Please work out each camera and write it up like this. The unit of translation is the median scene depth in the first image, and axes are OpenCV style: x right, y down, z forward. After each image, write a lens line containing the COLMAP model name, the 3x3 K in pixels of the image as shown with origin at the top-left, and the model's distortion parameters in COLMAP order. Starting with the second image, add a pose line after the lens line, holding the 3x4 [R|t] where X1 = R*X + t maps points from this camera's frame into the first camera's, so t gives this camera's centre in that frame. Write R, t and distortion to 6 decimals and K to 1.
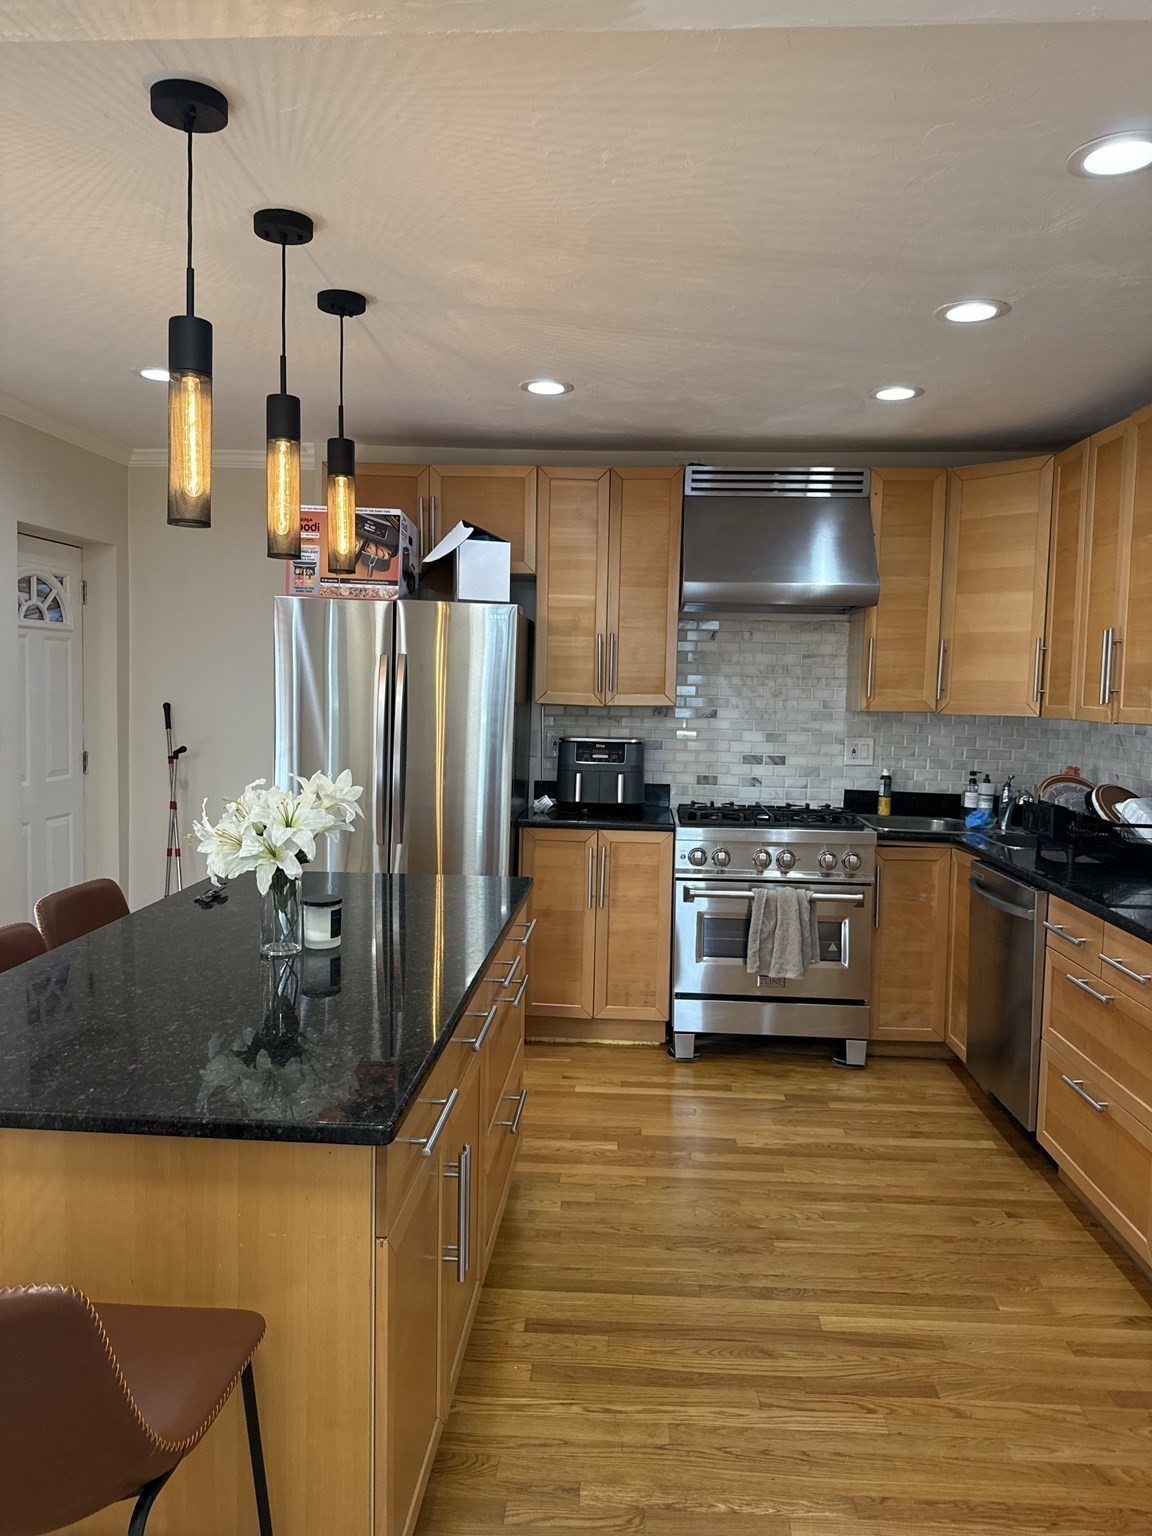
lens RADIAL K [[1071.0, 0, 564.6], [0, 1071.0, 764.4], [0, 0, 1]] dist [0.137594, -0.171590]
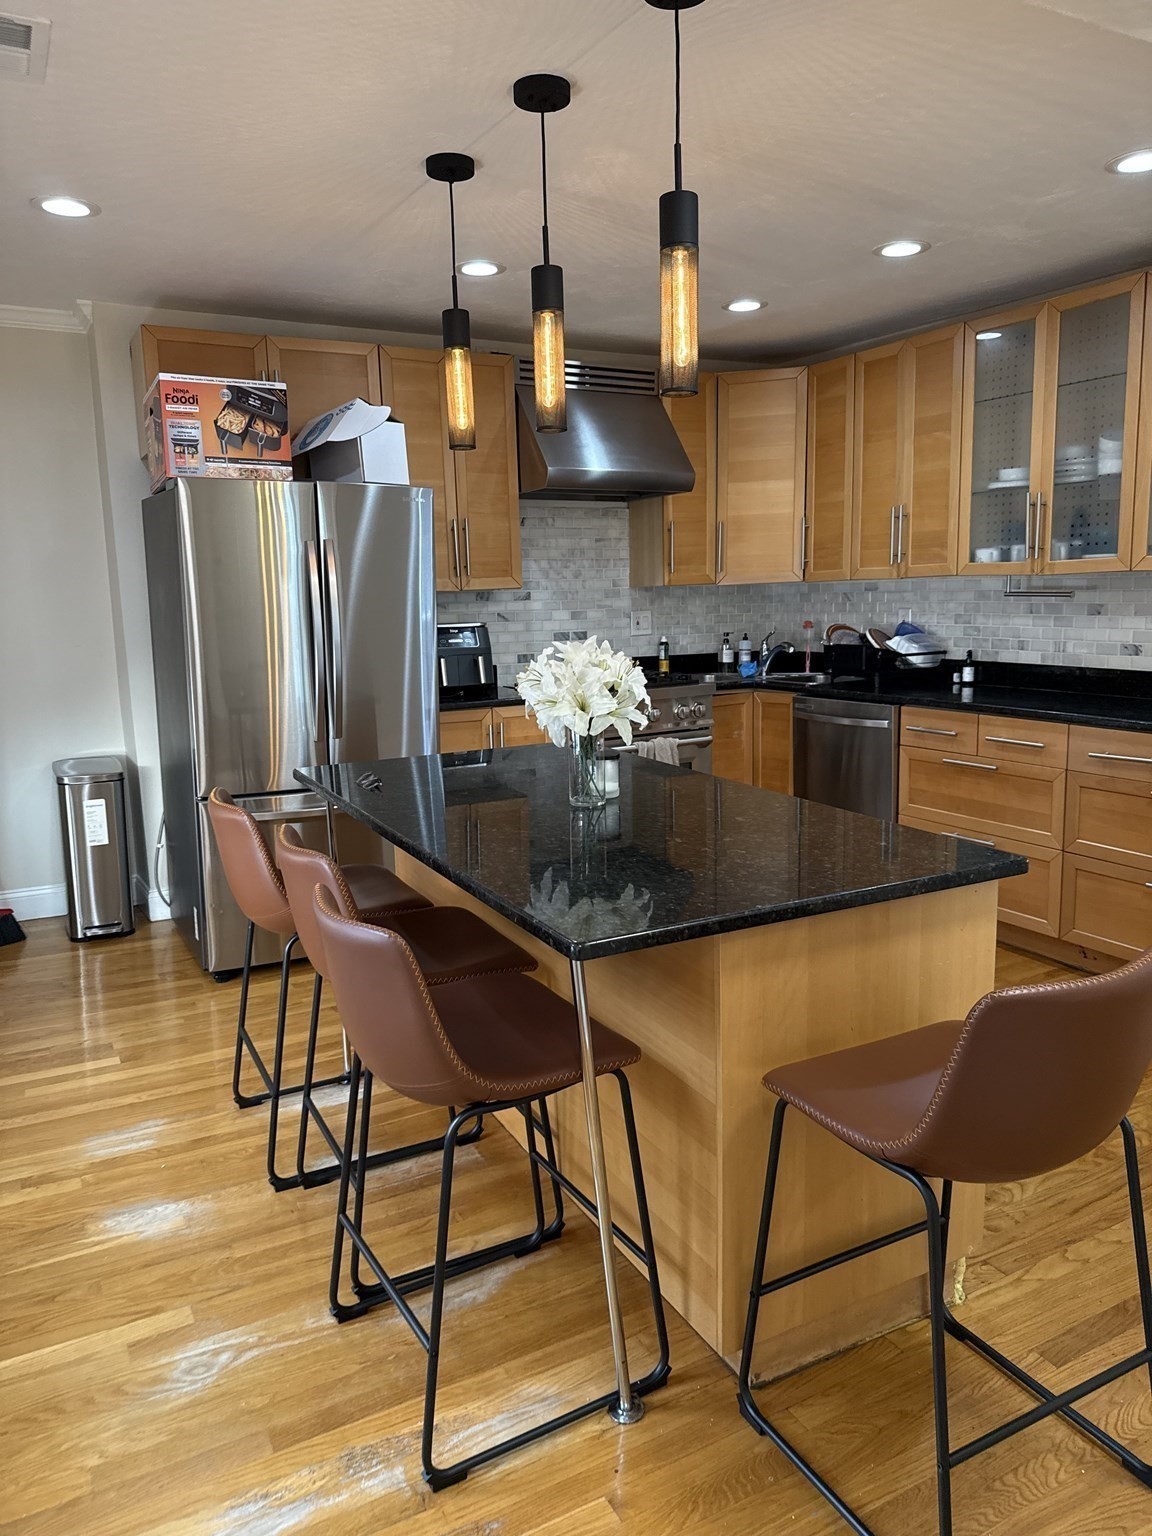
lens RADIAL K [[1079.4, 0, 554.0], [0, 1079.4, 768.4], [0, 0, 1]] dist [0.133252, -0.130470]
pose [[0.856692, -0.126750, 0.500012, -0.441557], [0.083074, 0.990589, 0.108775, 0.009109], [-0.509094, -0.051649, 0.859160, 0.044368]]
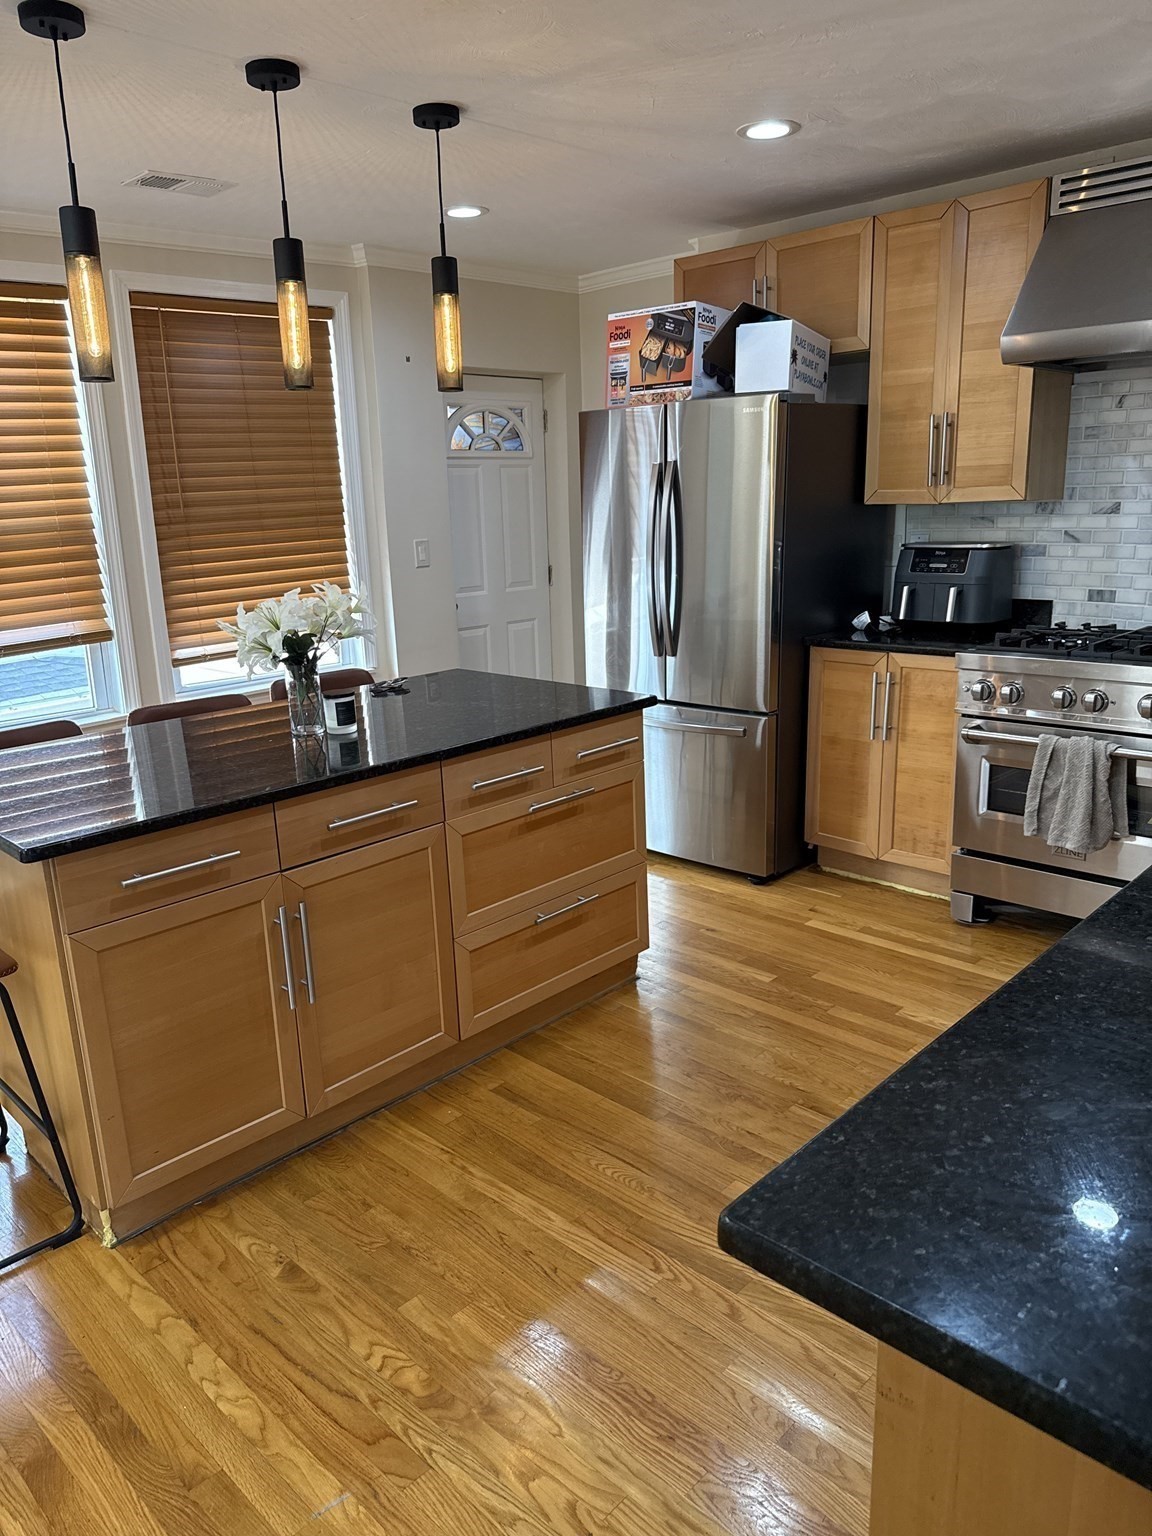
lens RADIAL K [[1067.0, 0, 576.0], [0, 1067.0, 768.0], [0, 0, 1]] dist [0.093932, -0.163057]
pose [[0.755226, 0.117729, -0.644806, 0.399154], [-0.001000, 0.983944, 0.178477, -0.002086], [0.655464, -0.134146, 0.743217, 0.164791]]
